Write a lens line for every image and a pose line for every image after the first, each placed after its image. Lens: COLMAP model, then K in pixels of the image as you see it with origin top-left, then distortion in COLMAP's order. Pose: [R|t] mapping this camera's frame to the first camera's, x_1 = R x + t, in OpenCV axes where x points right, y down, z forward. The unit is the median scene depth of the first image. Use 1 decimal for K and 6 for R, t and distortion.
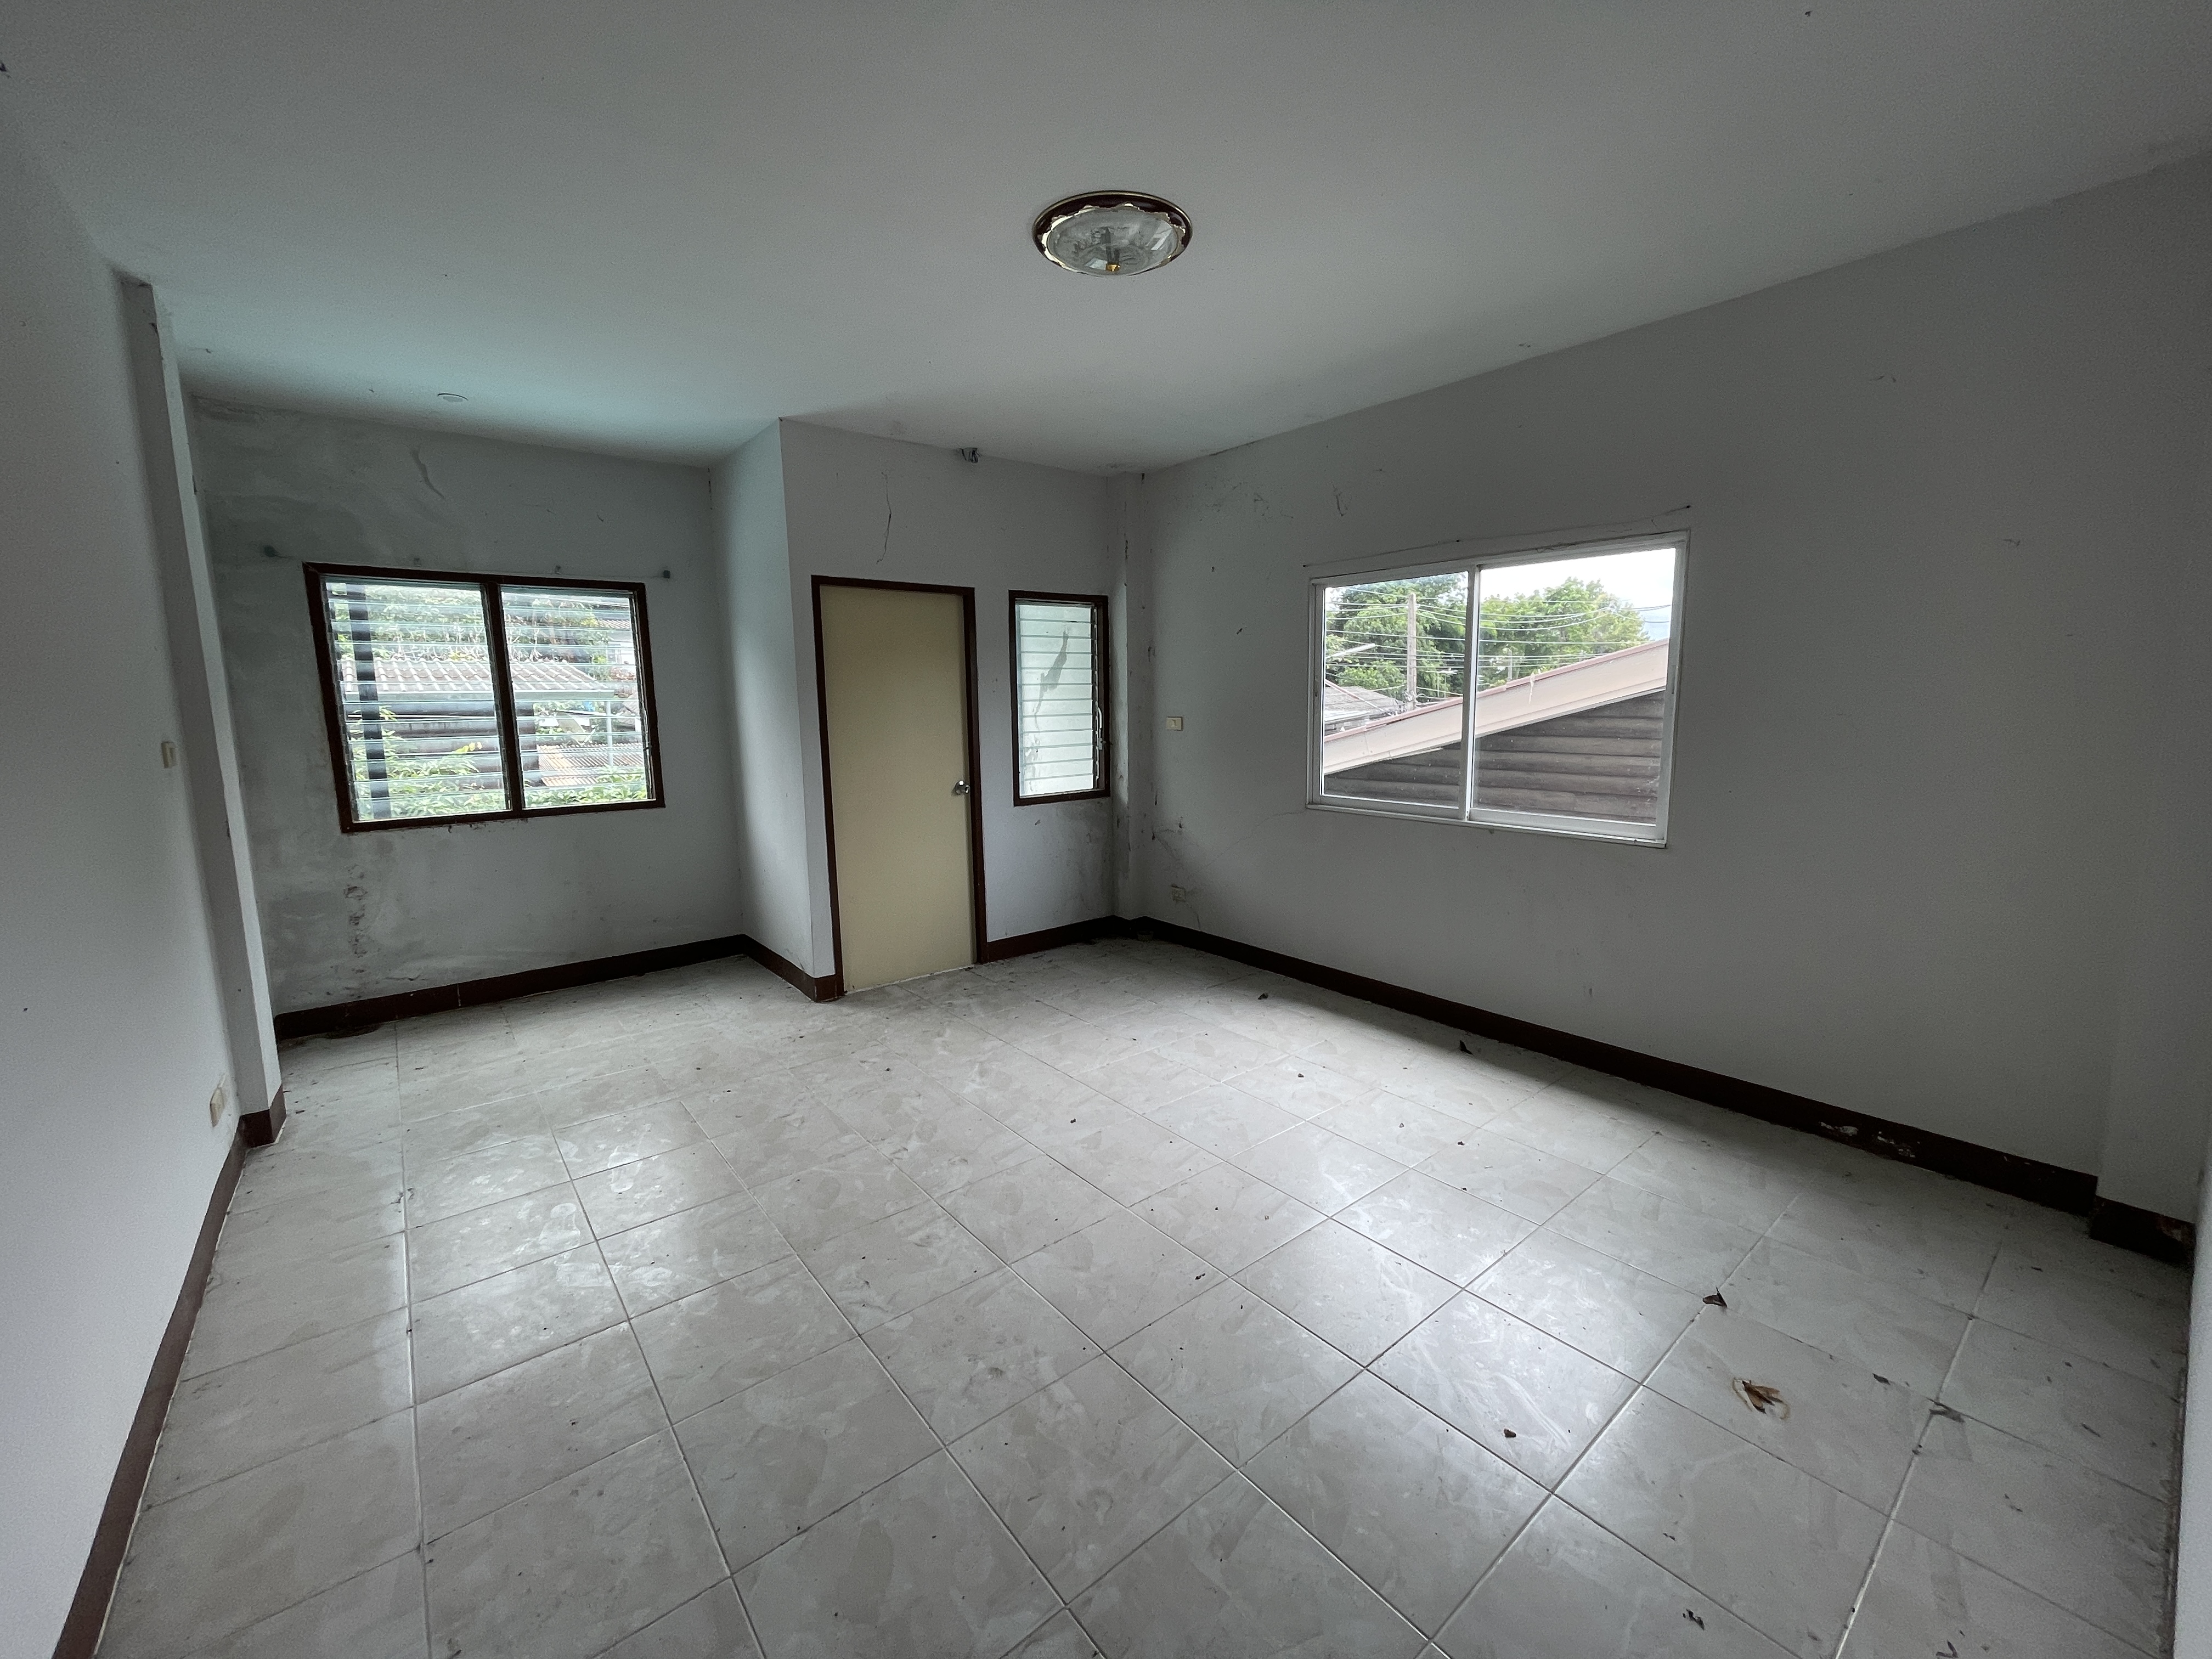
lens RADIAL K [[897.6, 0, 1111.3], [0, 897.6, 820.6], [0, 0, 1]] dist [-0.000221, 0.000500]
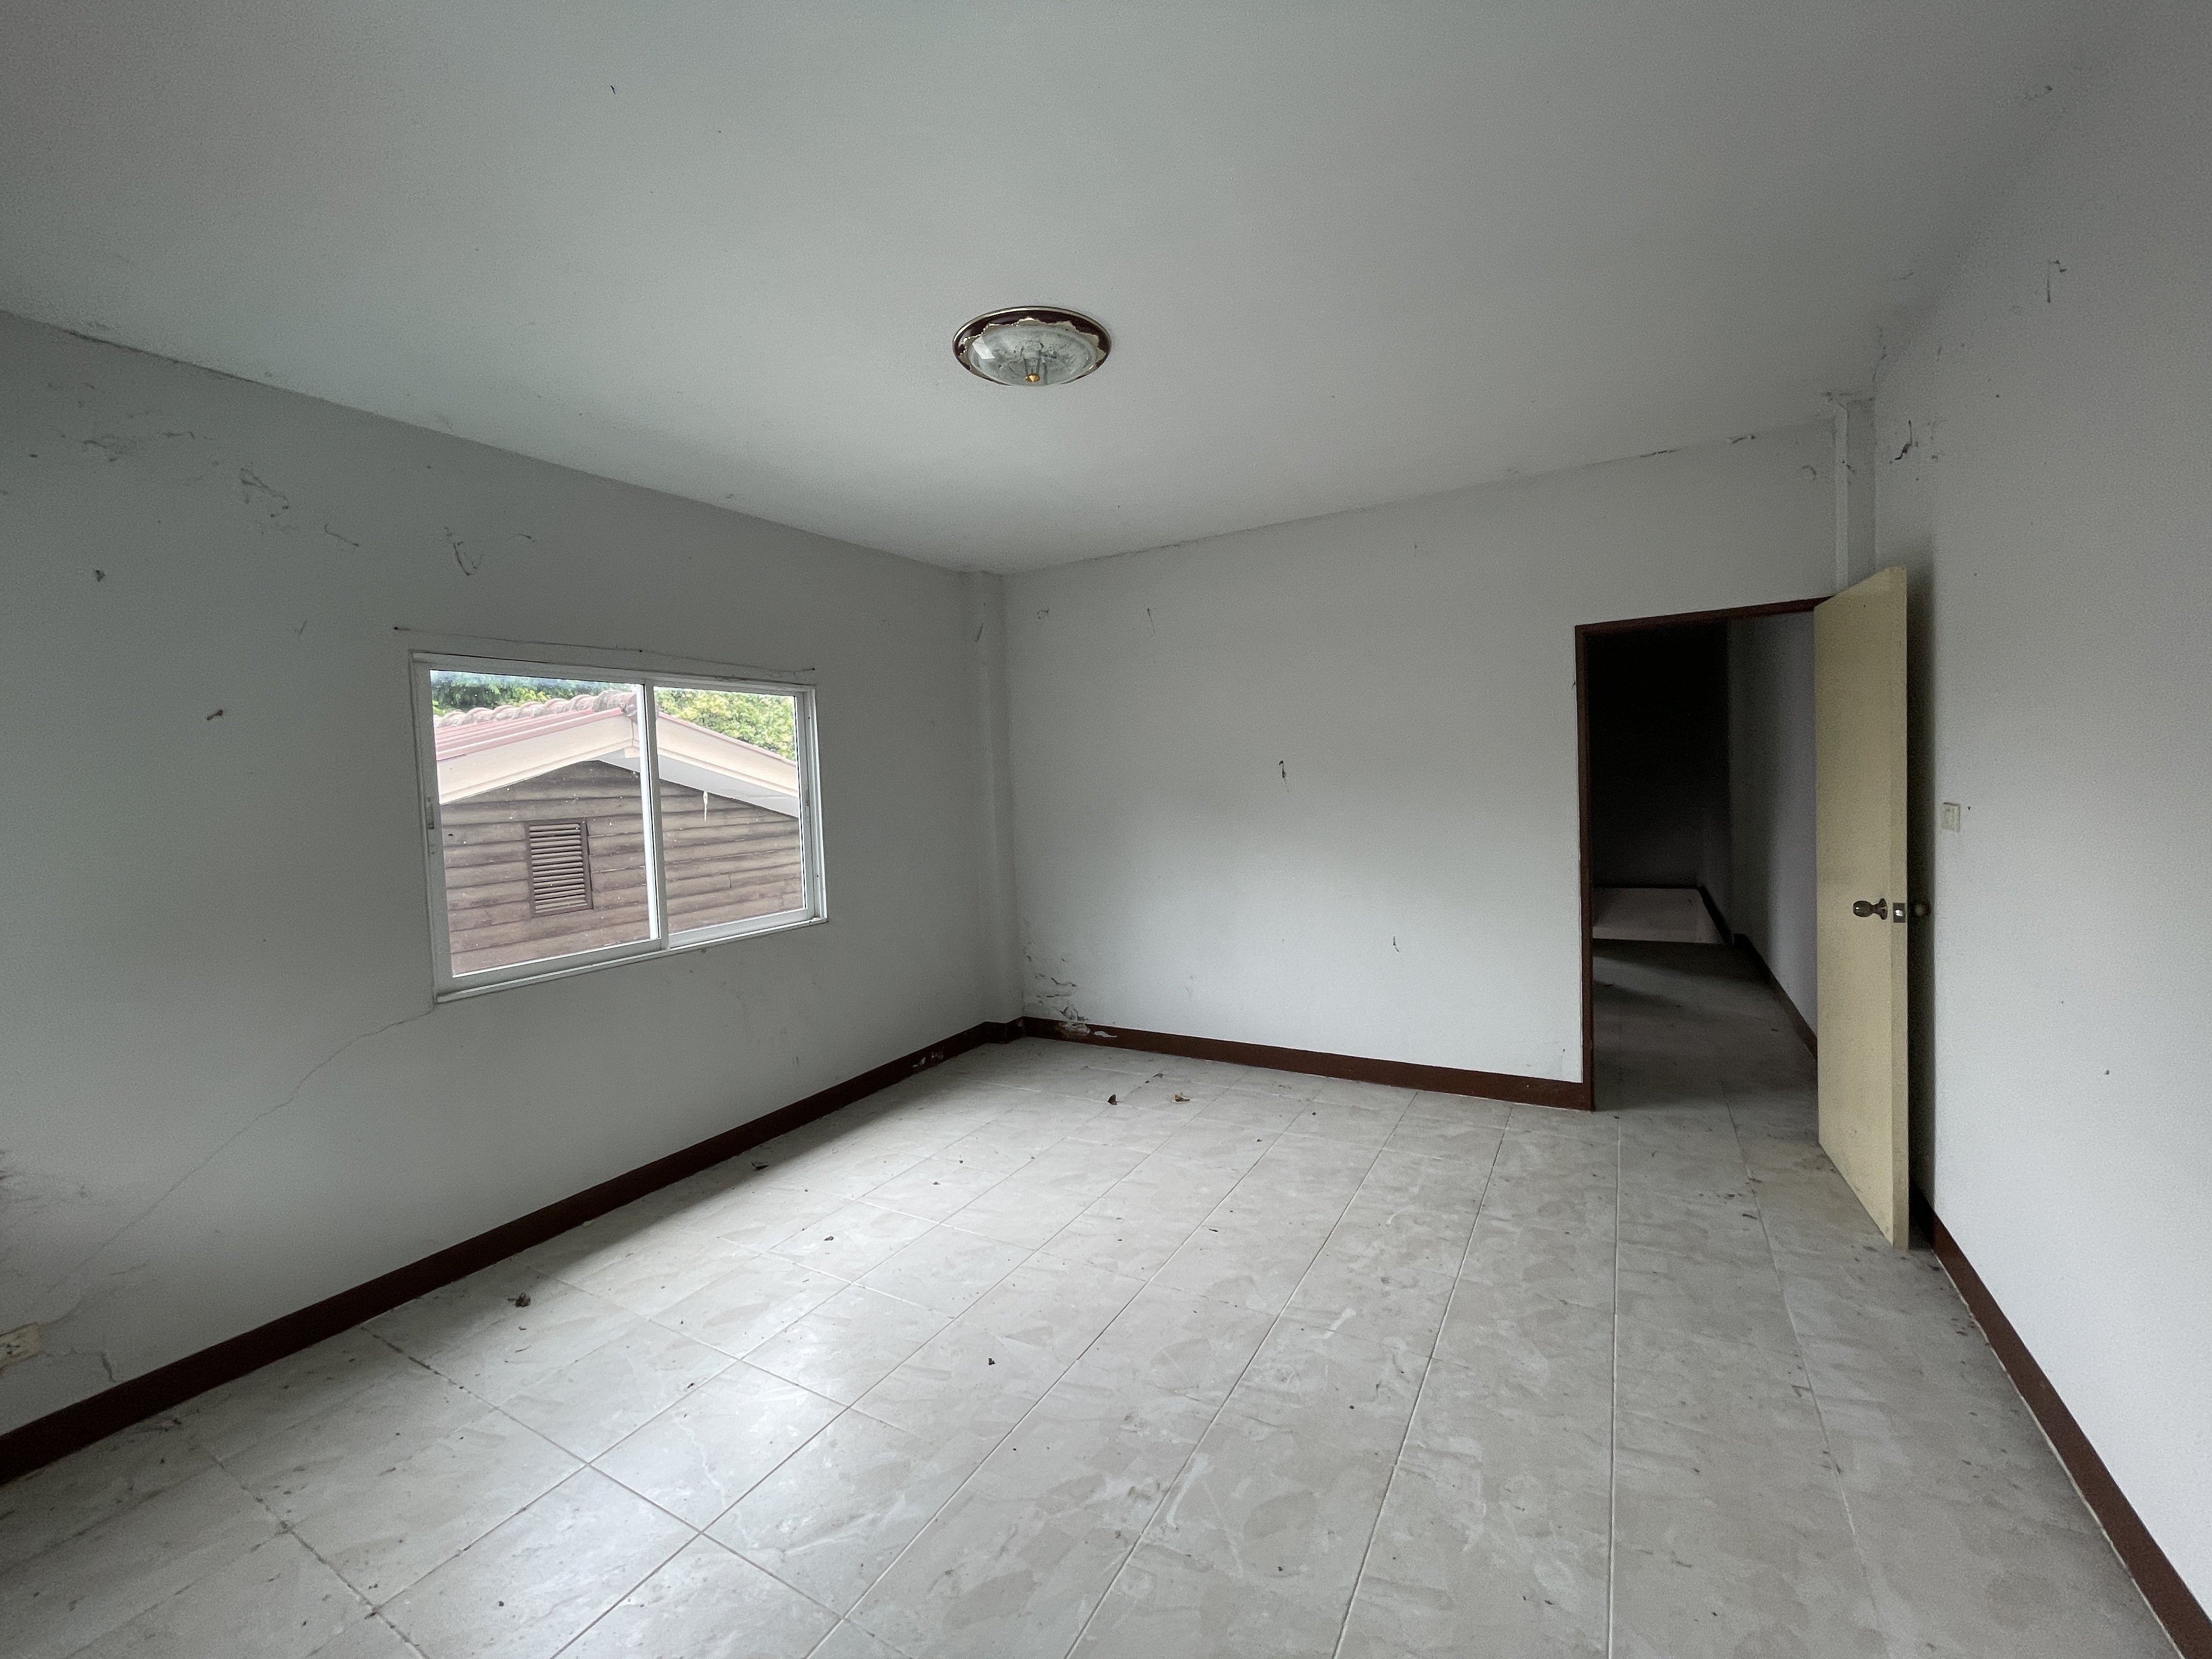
lens RADIAL K [[897.6, 0, 1108.1], [0, 897.6, 826.1], [0, 0, 1]] dist [-0.000221, 0.000500]
pose [[-0.353610, -0.023436, 0.935099, -0.980735], [0.178992, 0.979518, 0.092235, -0.200888], [-0.918108, 0.199990, -0.342173, 1.367574]]
